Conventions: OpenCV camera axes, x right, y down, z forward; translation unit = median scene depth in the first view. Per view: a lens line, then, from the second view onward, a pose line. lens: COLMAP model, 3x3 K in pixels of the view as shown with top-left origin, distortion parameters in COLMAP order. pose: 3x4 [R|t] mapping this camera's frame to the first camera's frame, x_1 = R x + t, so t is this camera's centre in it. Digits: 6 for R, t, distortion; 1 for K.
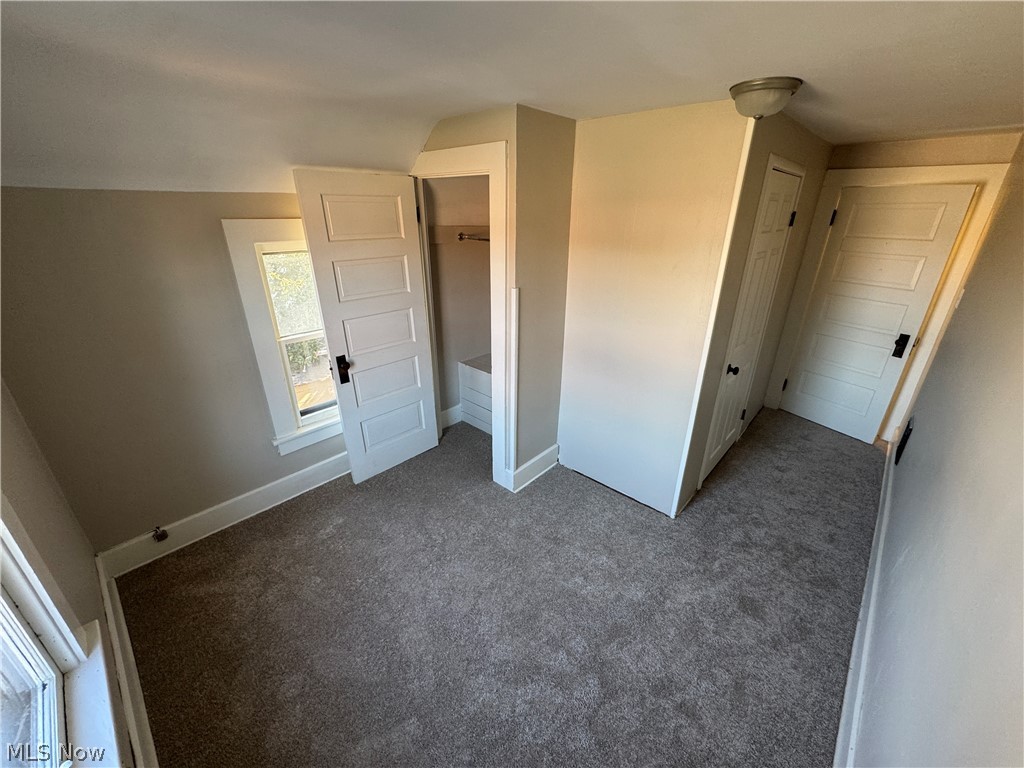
lens RADIAL K [[410.5, 0, 513.9], [0, 410.5, 384.7], [0, 0, 1]] dist [-0.003099, -0.000288]
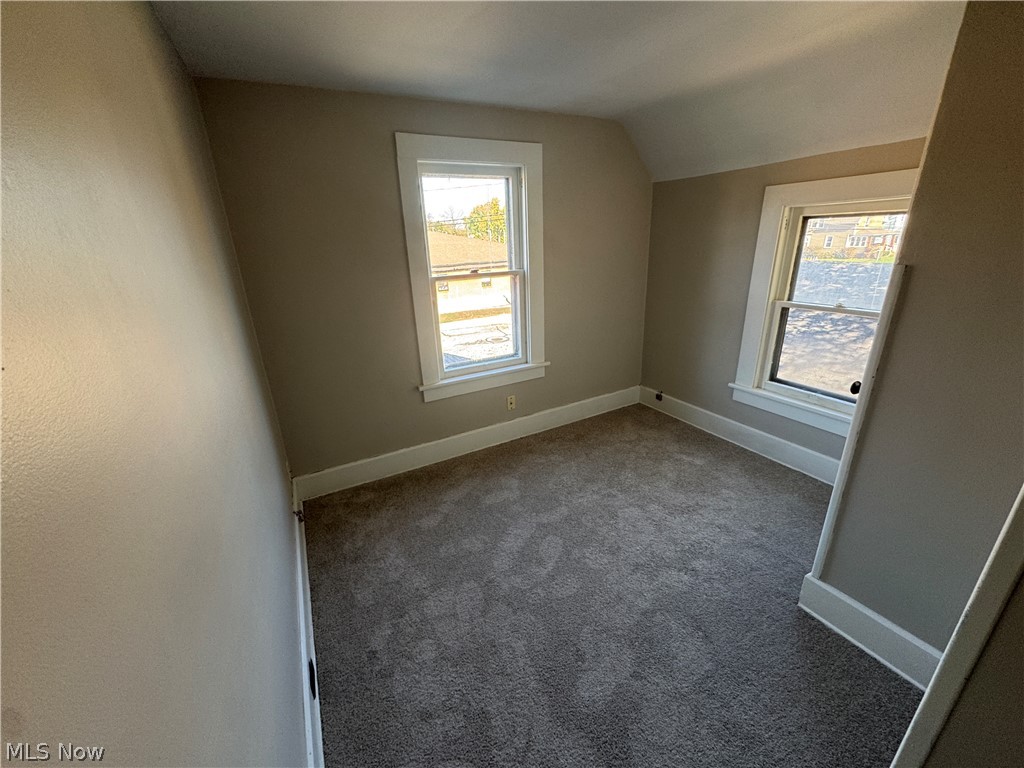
lens RADIAL K [[410.5, 0, 513.1], [0, 410.5, 386.3], [0, 0, 1]] dist [-0.003099, -0.000288]
pose [[-0.314649, 0.330888, -0.889668, 0.687287], [-0.343309, 0.834152, 0.431659, -0.152097], [0.884949, 0.441253, -0.148869, 0.674416]]
